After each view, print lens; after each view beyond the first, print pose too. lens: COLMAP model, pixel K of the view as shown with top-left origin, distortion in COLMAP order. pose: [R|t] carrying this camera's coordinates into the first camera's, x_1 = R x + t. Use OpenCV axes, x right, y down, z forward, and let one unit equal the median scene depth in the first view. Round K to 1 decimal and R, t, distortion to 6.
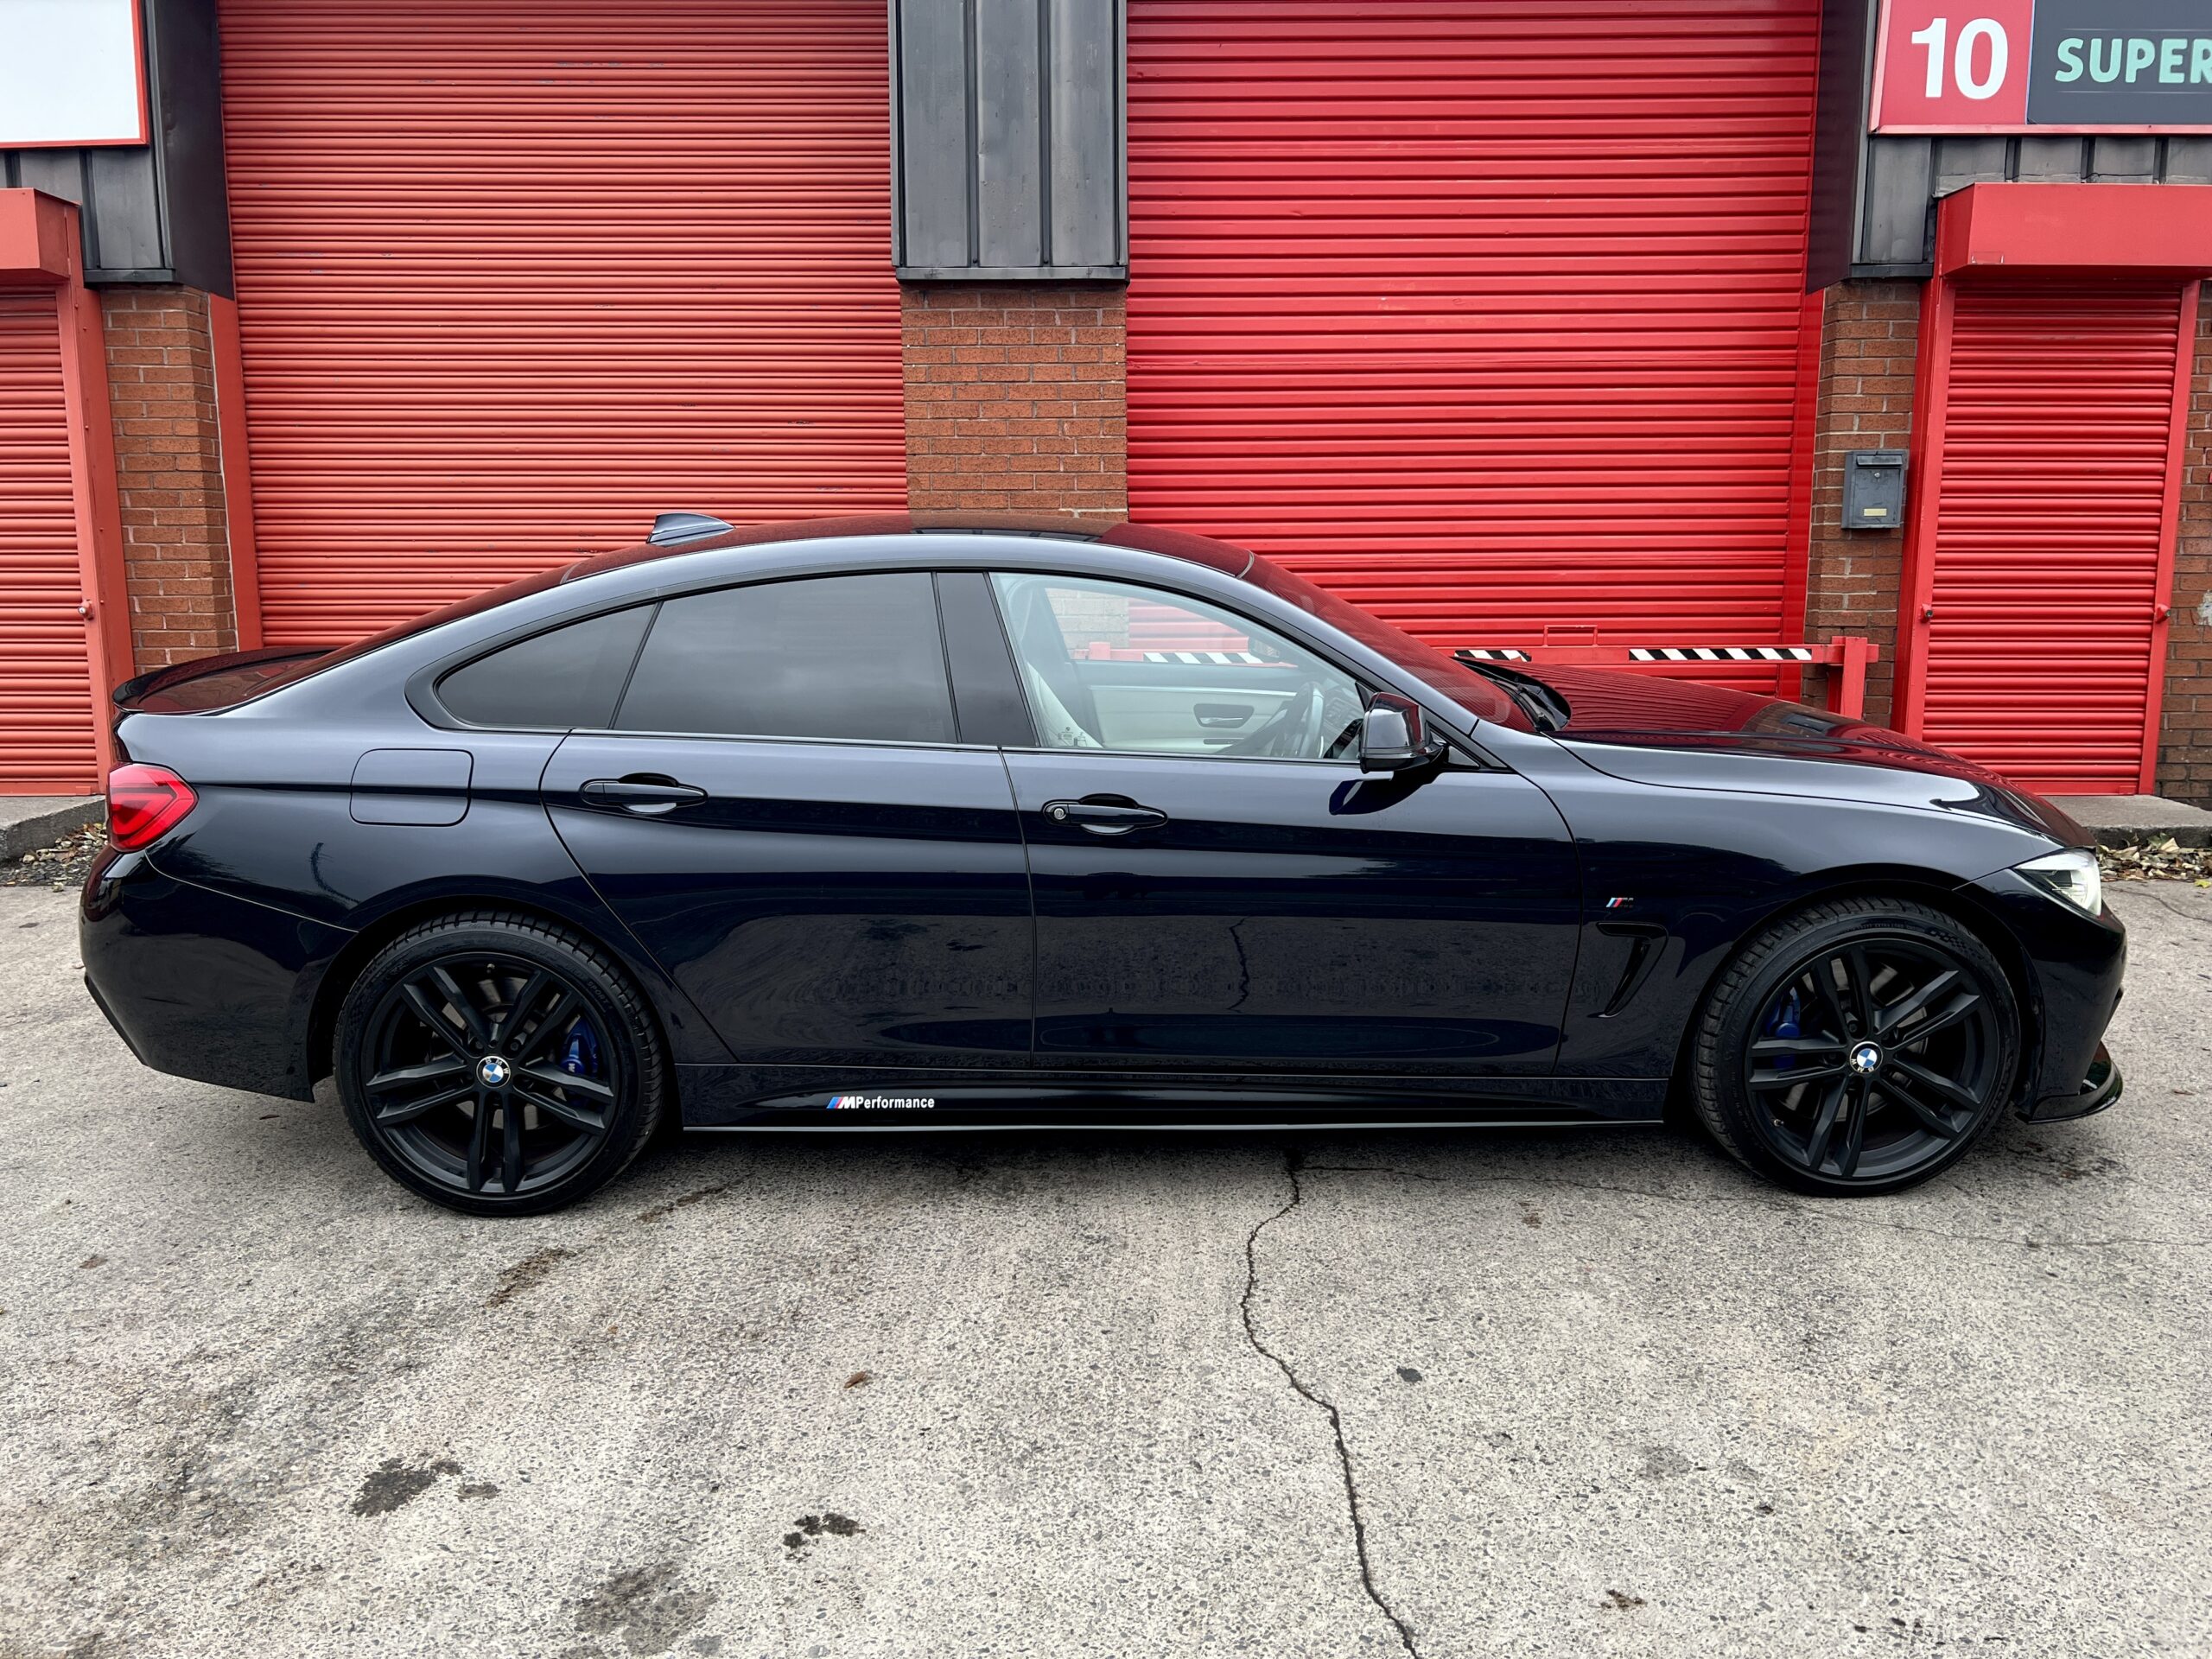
lens RADIAL K [[1668.7, 0, 1119.1], [0, 1668.7, 829.9], [0, 0, 1]] dist [0.041762, -0.050760]
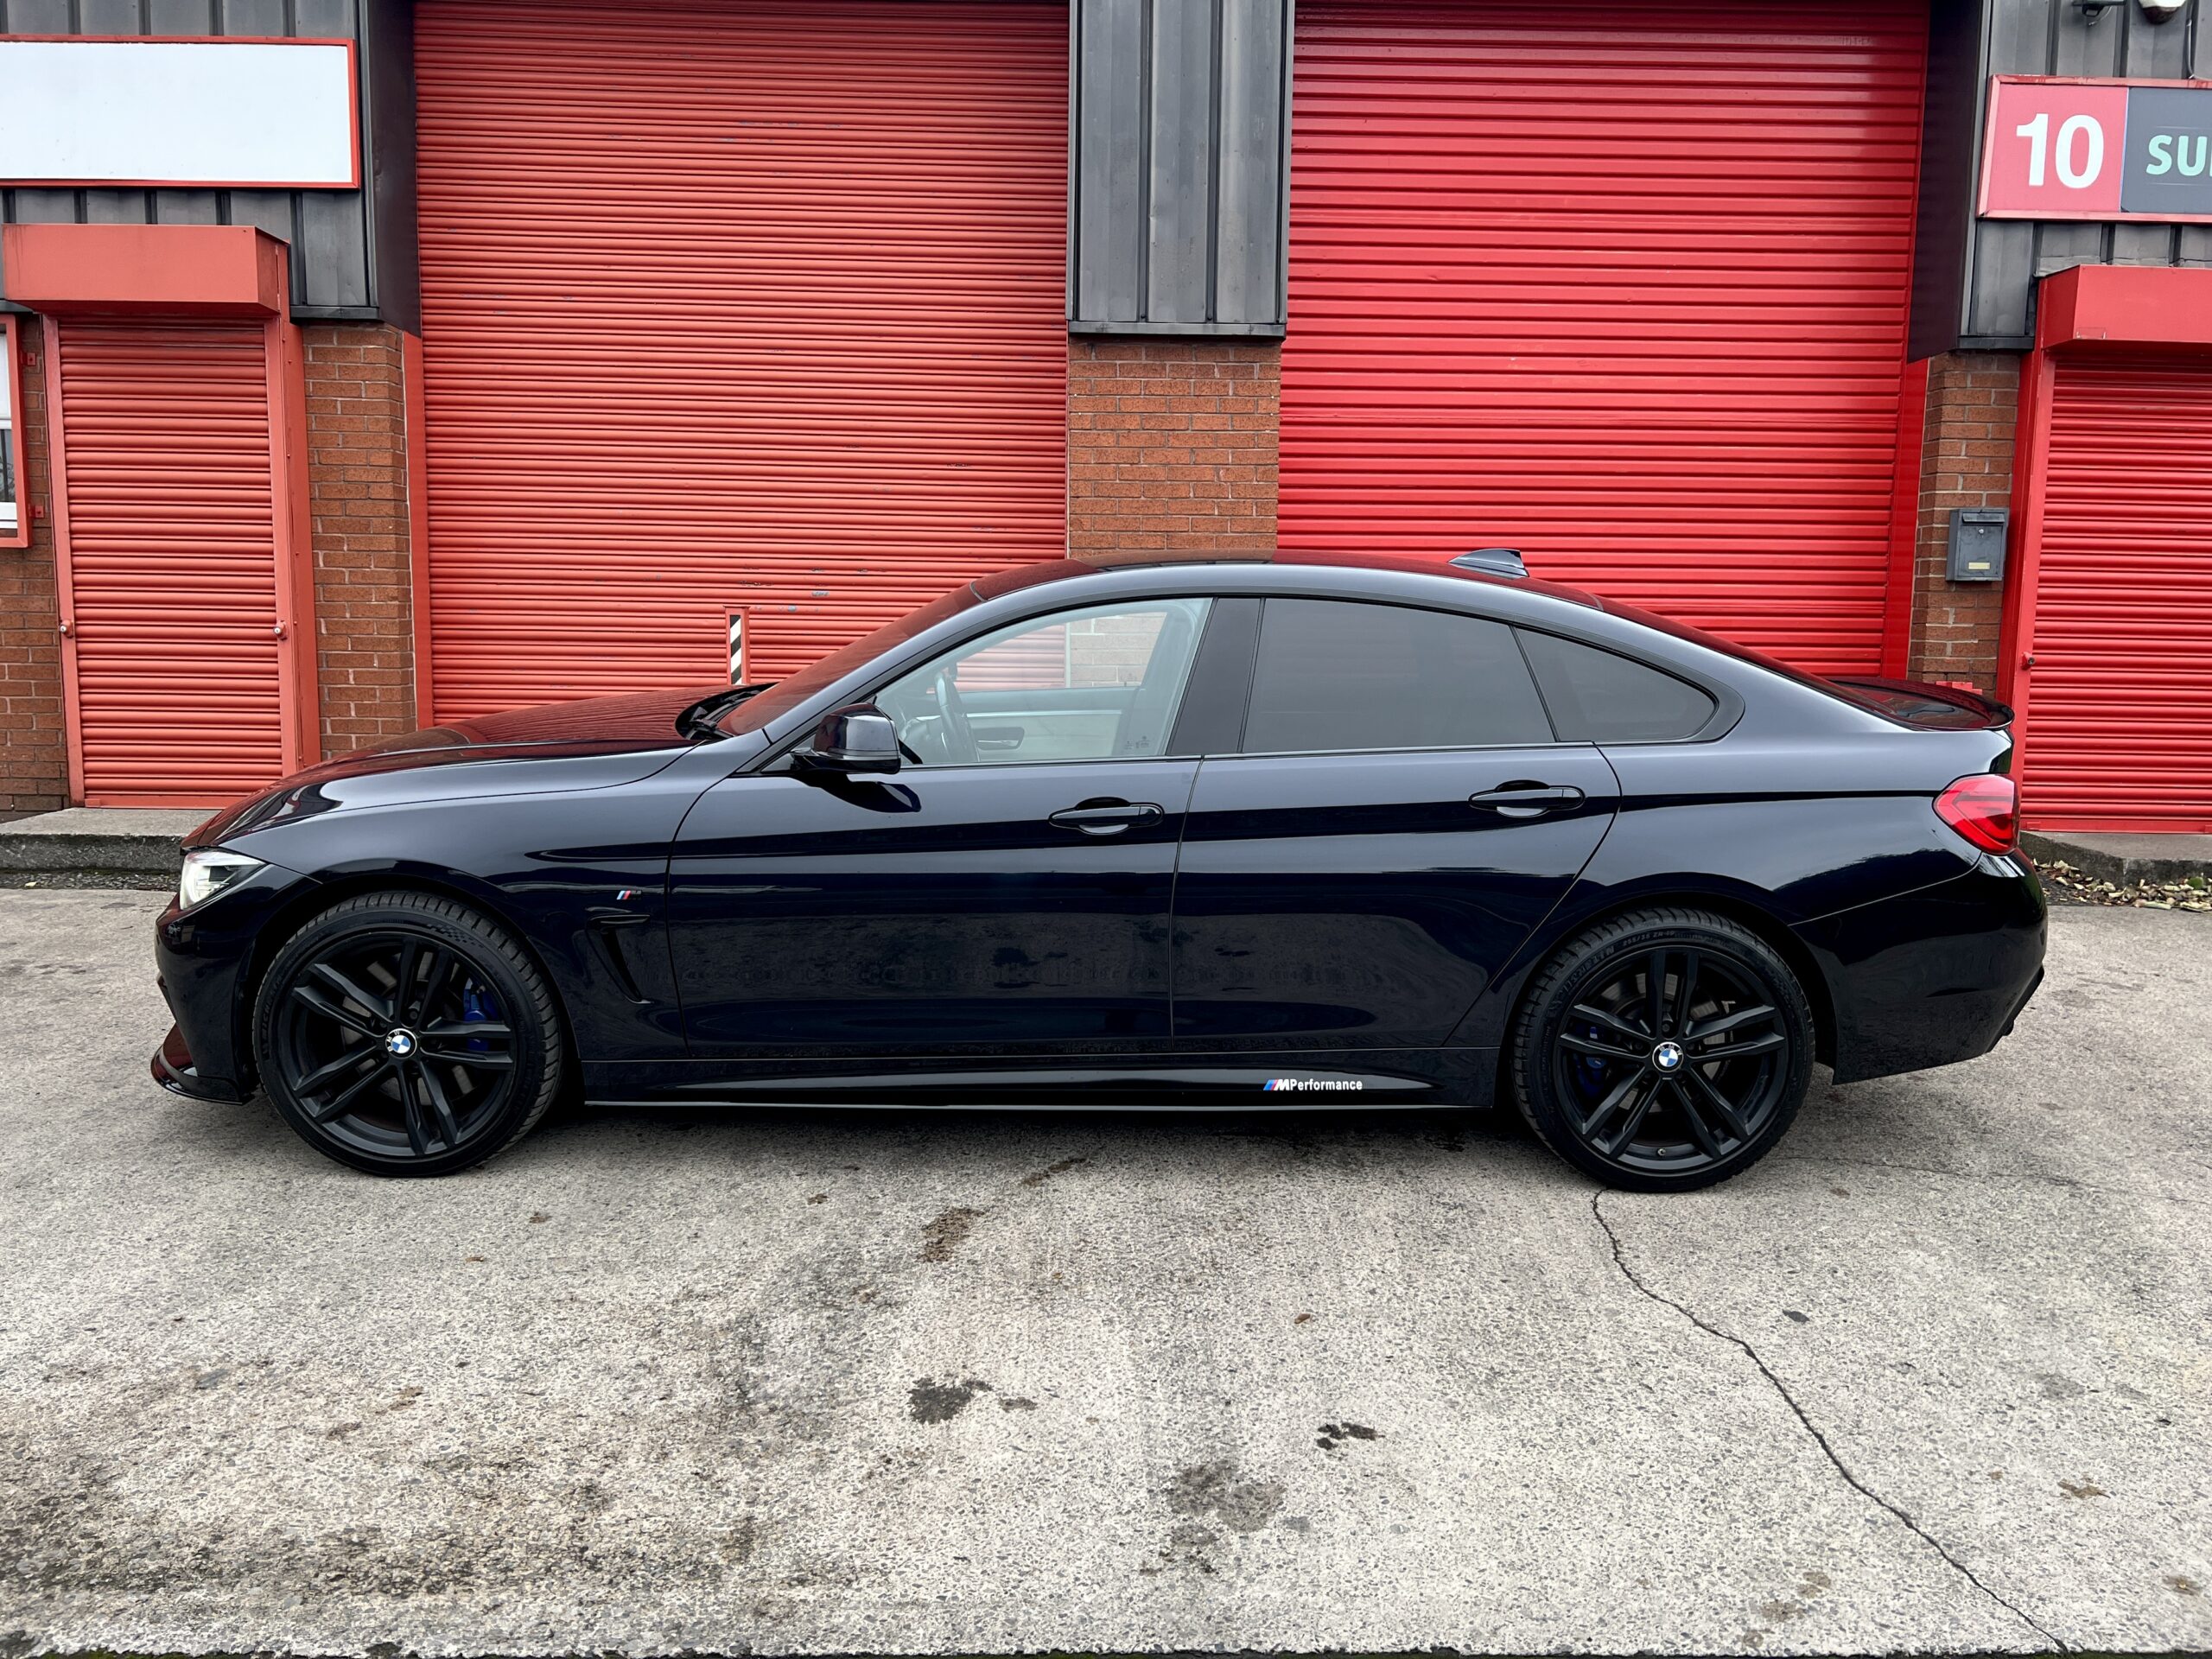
lens RADIAL K [[1668.7, 0, 1118.4], [0, 1668.7, 815.3], [0, 0, 1]] dist [0.041762, -0.050760]
pose [[0.999465, 0.012791, 0.030111, -0.129361], [-0.011645, 0.999213, -0.037919, 0.016553], [-0.030573, 0.037548, 0.998827, -0.045963]]
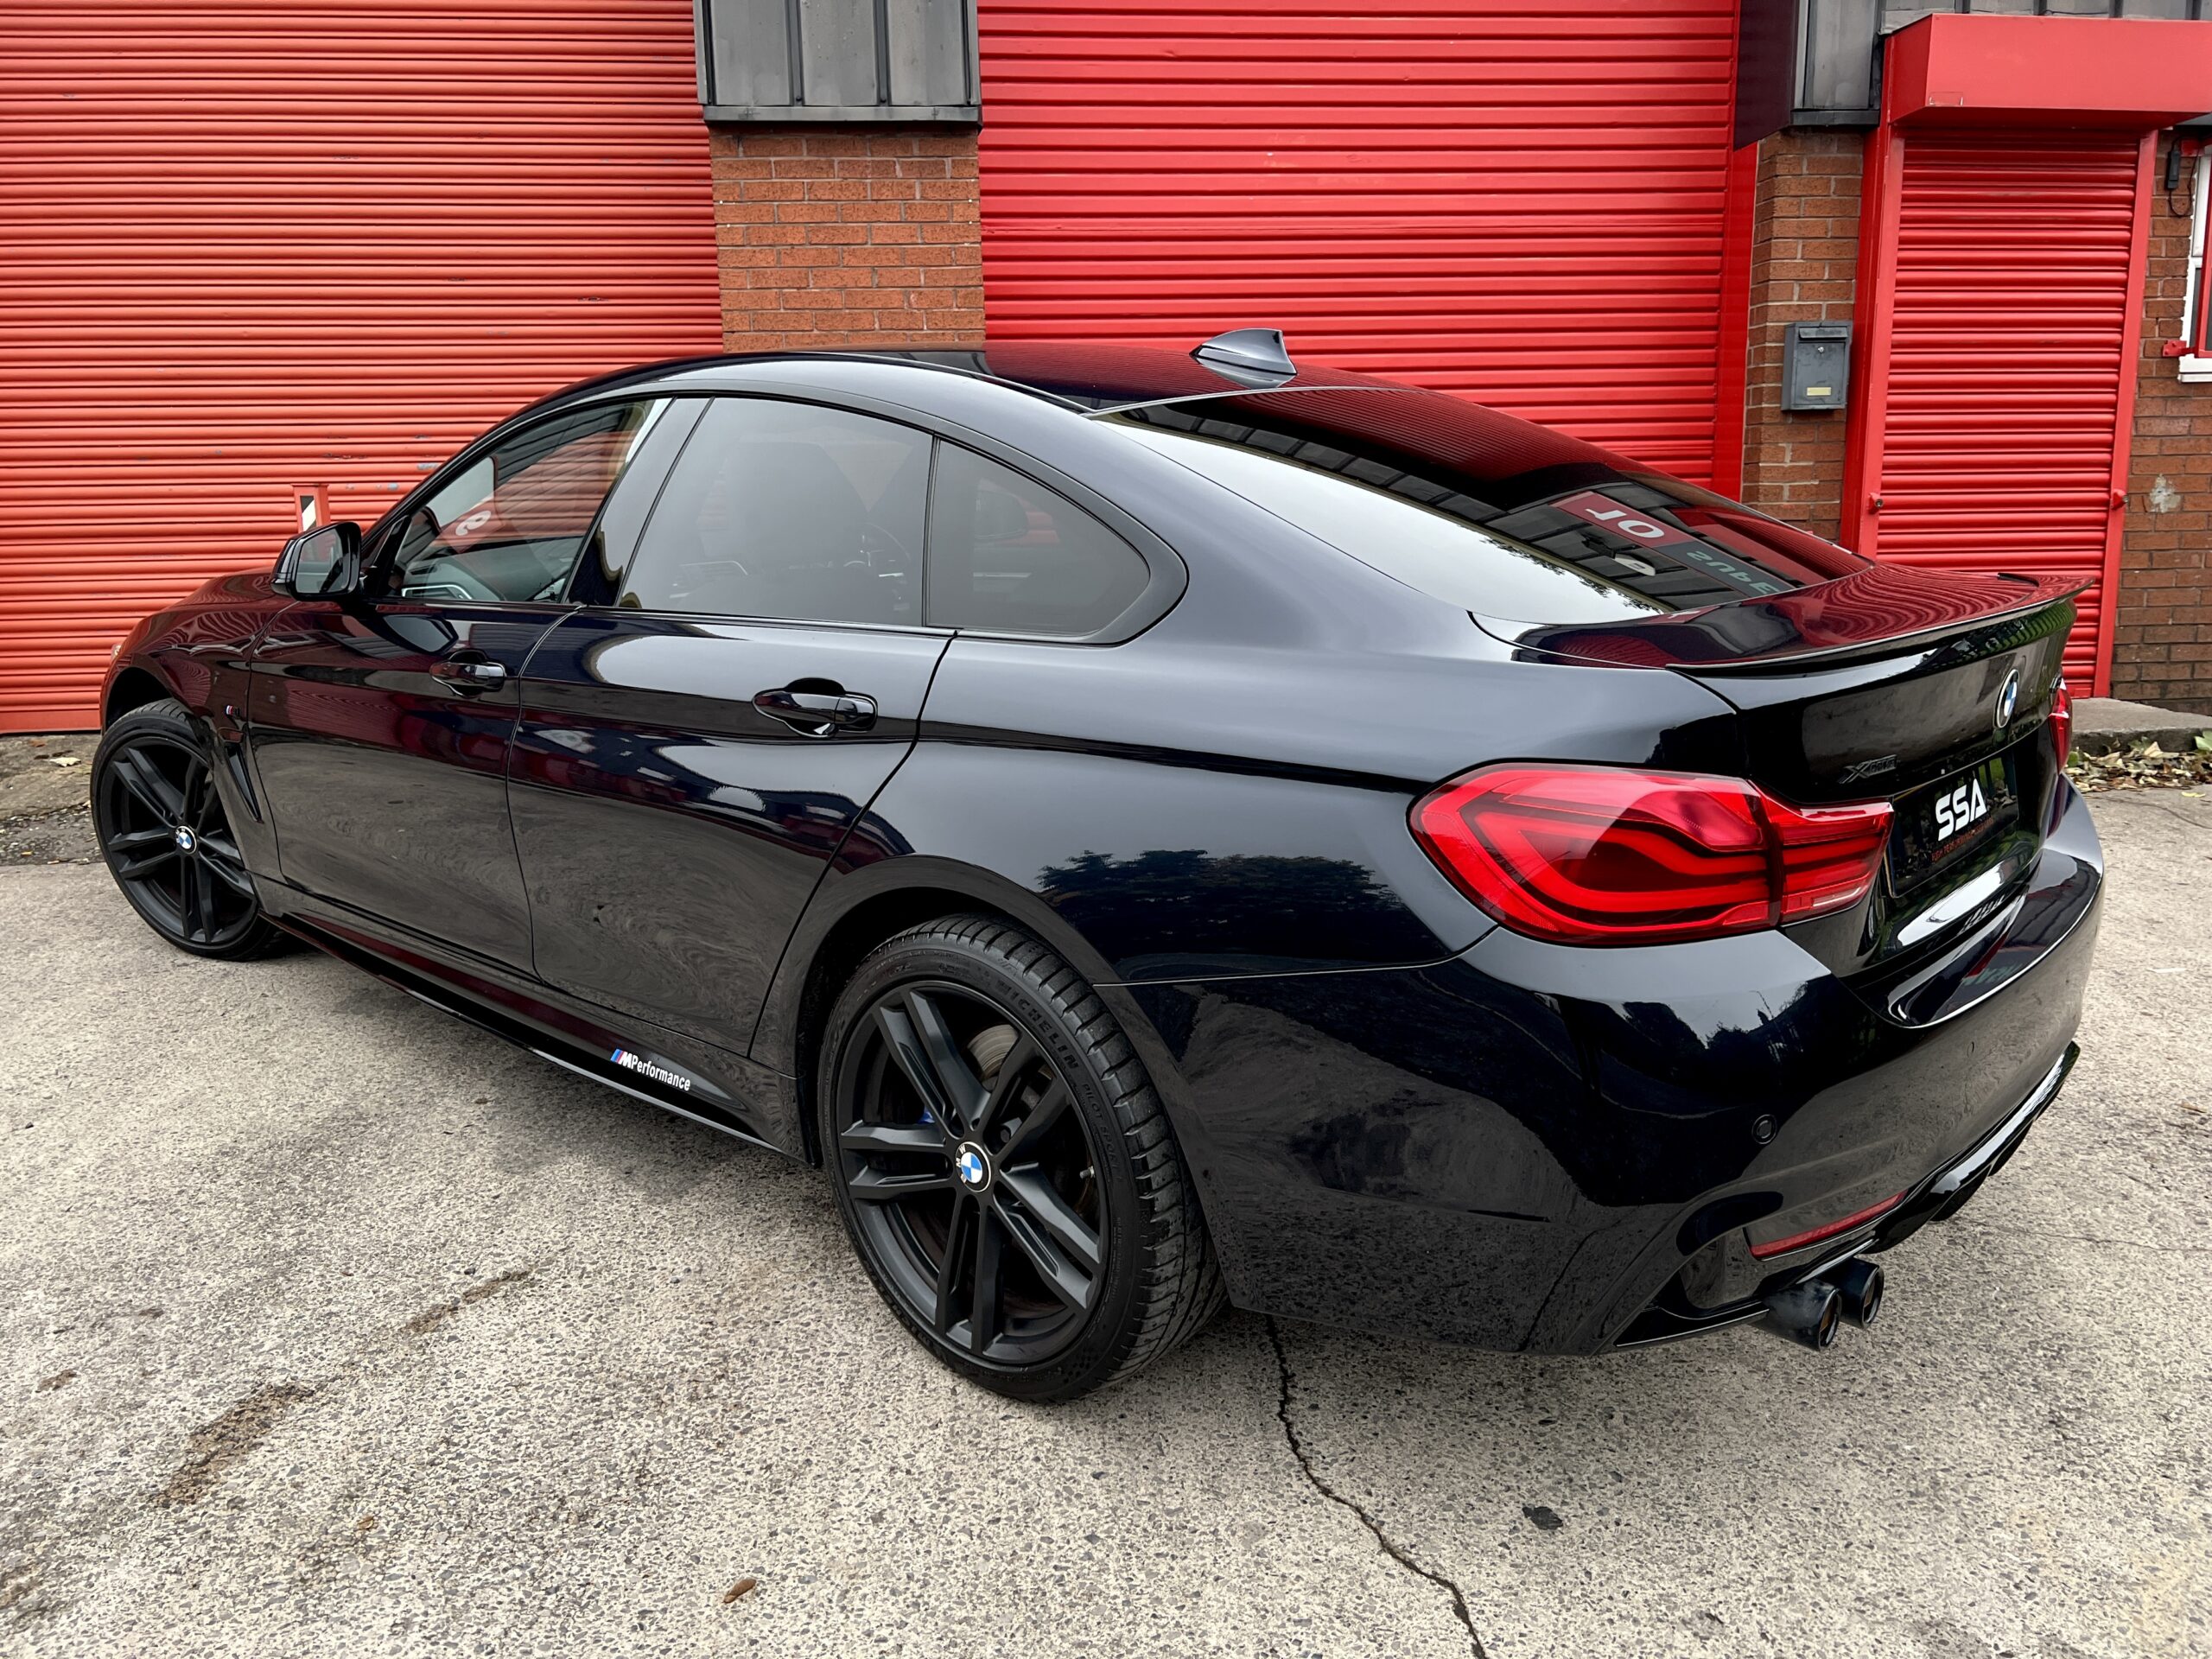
lens RADIAL K [[1668.7, 0, 1101.6], [0, 1668.7, 826.6], [0, 0, 1]] dist [0.041762, -0.050760]
pose [[0.994805, -0.033827, 0.096017, -0.027884], [0.030867, 0.999006, 0.032149, 0.003481], [-0.097009, -0.029018, 0.994860, 0.135411]]
